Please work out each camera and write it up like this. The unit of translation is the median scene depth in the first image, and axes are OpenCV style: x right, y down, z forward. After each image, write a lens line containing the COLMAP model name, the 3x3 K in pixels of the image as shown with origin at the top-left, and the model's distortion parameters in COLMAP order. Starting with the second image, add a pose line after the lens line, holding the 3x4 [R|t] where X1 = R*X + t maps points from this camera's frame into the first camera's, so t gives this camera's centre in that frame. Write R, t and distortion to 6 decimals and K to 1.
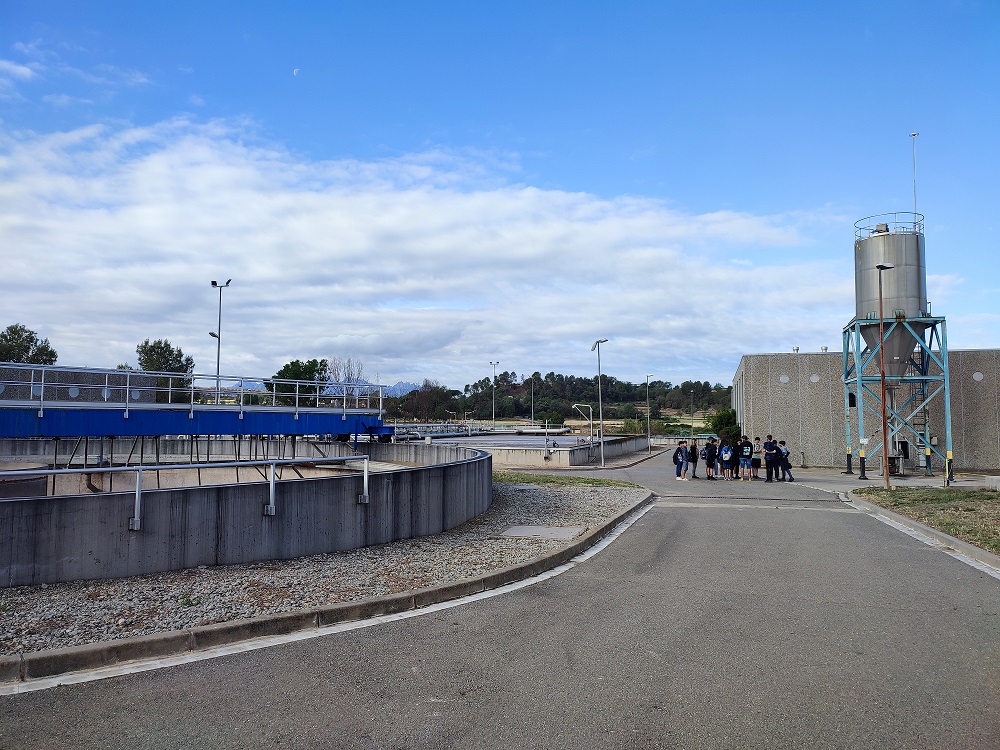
lens RADIAL K [[718.6, 0, 495.7], [0, 718.6, 378.0], [0, 0, 1]] dist [0.023317, -0.004691]
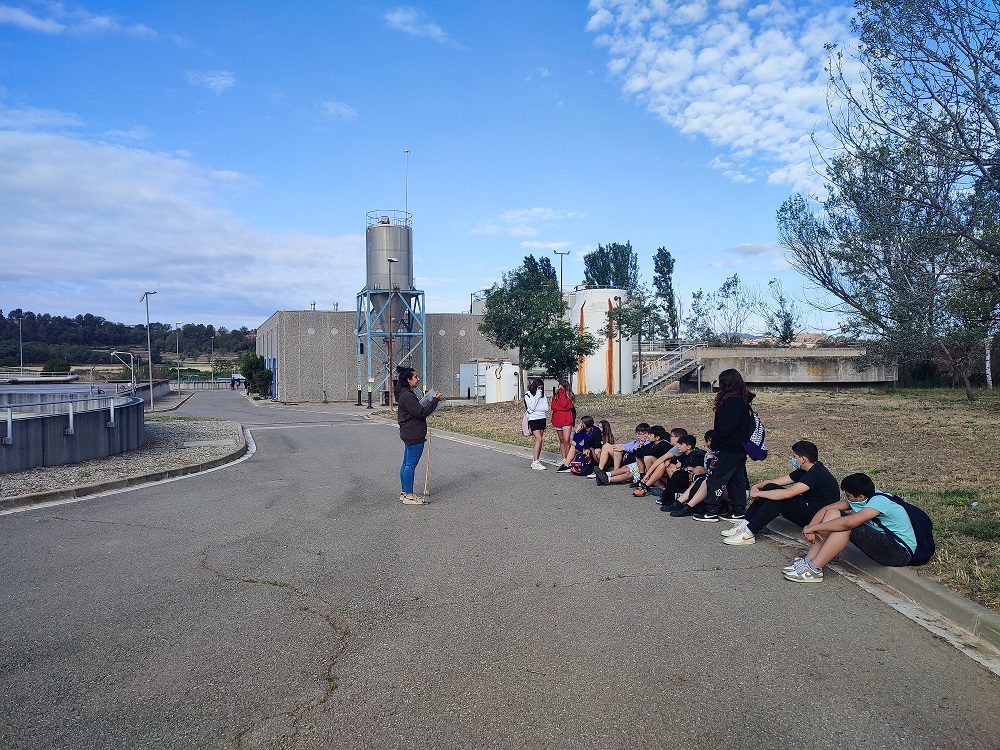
lens RADIAL K [[718.6, 0, 497.8], [0, 718.6, 374.0], [0, 0, 1]] dist [0.023317, -0.004691]
pose [[0.785440, -0.019753, 0.618623, -0.122172], [-0.025423, 0.997617, 0.064134, -0.014390], [-0.618416, -0.066100, 0.783066, -0.175408]]
